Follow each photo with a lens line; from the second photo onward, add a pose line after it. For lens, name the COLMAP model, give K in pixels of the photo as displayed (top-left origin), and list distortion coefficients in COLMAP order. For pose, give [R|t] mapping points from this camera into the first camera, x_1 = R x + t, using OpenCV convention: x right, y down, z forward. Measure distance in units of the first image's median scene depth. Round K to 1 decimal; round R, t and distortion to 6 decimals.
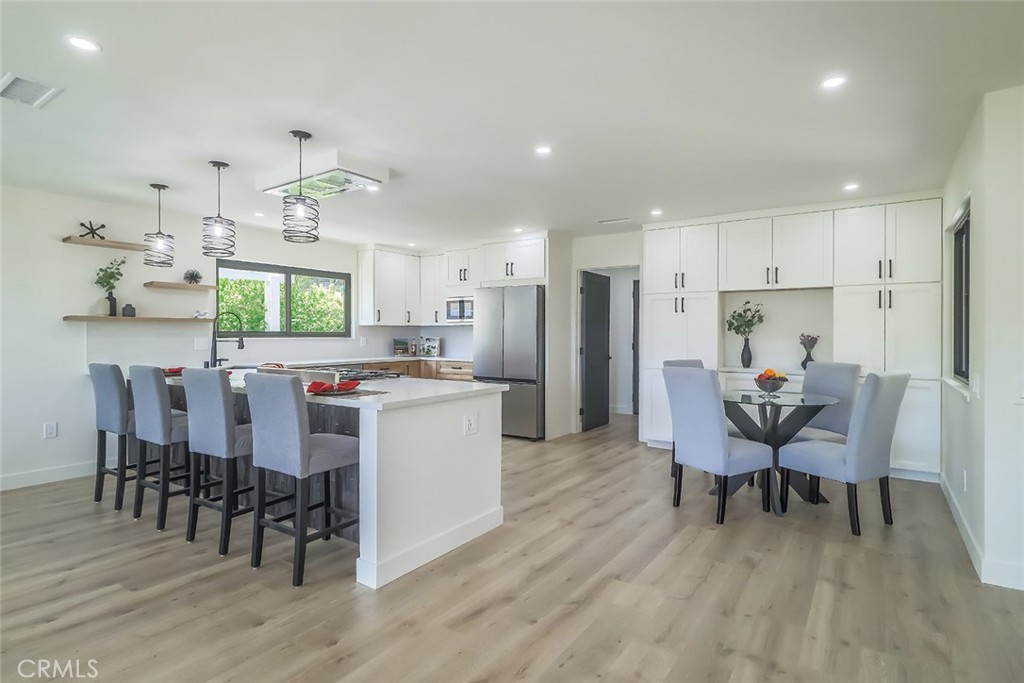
lens RADIAL K [[532.4, 0, 512.0], [0, 532.4, 341.5], [0, 0, 1]] dist [0.000711, -0.000008]
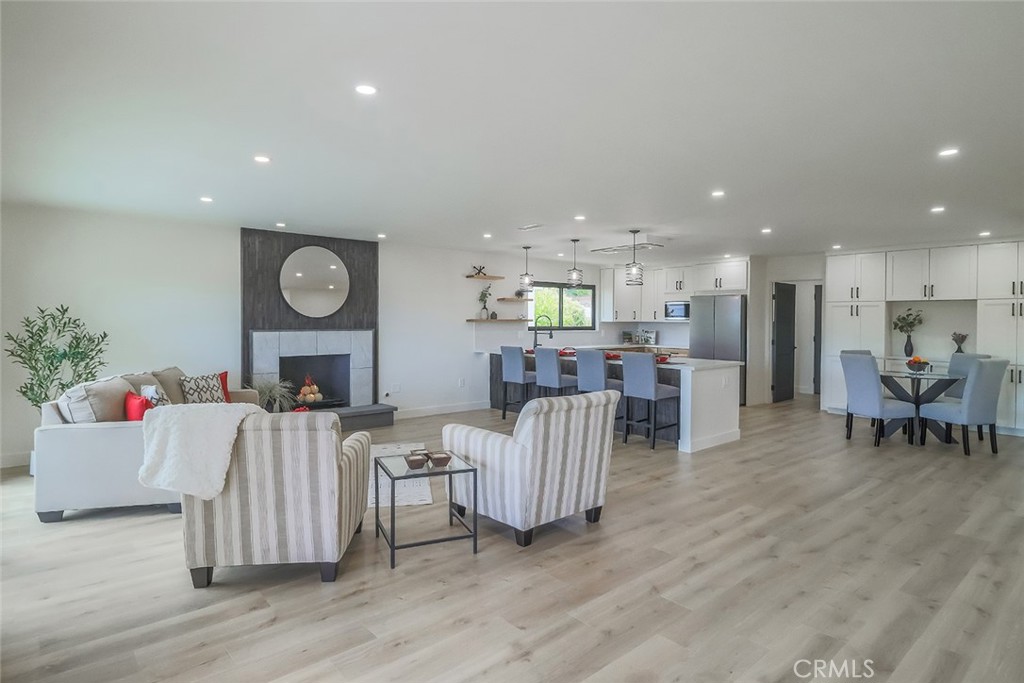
lens RADIAL K [[566.3, 0, 510.8], [0, 566.3, 330.0], [0, 0, 1]] dist [0.001911, 0.000711]
pose [[0.967674, 0.008778, -0.252052, -0.182909], [-0.007576, 0.999955, 0.005741, -0.020036], [0.252091, -0.003646, 0.967697, -0.668032]]
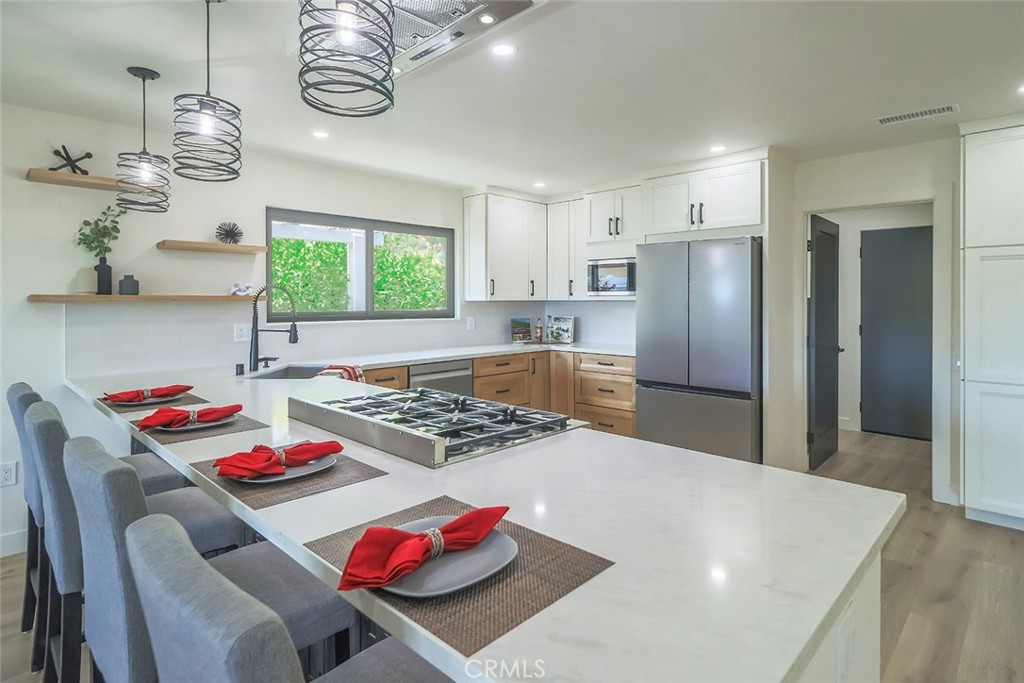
lens RADIAL K [[540.7, 0, 513.5], [0, 540.7, 301.6], [0, 0, 1]] dist [-0.000753, -0.000298]
pose [[0.985255, -0.001595, -0.171085, -0.129444], [-0.000288, 0.999940, -0.010981, -0.027830], [0.171092, 0.010868, 0.985195, 0.384633]]
